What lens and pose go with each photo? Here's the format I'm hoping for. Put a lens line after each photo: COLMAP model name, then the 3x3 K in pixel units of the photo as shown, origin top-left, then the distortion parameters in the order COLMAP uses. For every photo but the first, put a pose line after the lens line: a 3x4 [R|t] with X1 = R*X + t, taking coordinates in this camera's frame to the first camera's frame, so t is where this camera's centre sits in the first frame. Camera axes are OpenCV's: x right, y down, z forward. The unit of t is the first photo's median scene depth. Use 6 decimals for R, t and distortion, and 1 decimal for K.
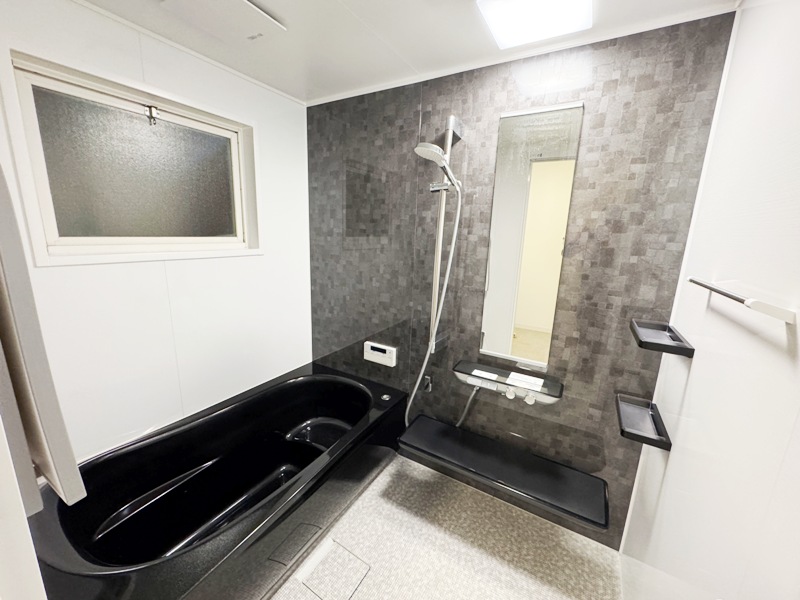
lens RADIAL K [[318.8, 0, 399.0], [0, 318.8, 300.8], [0, 0, 1]] dist [-0.004053, 0.000467]
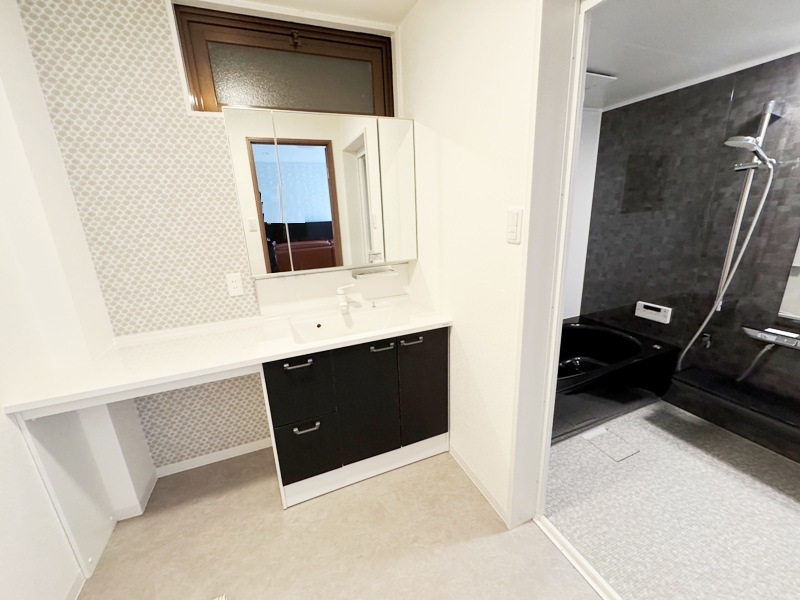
lens RADIAL K [[318.8, 0, 400.0], [0, 318.8, 298.2], [0, 0, 1]] dist [-0.004053, 0.000467]
pose [[0.796261, 0.092789, -0.597795, -0.115273], [-0.057979, 0.995323, 0.077266, 0.083107], [0.602169, -0.026864, 0.797917, -0.558583]]
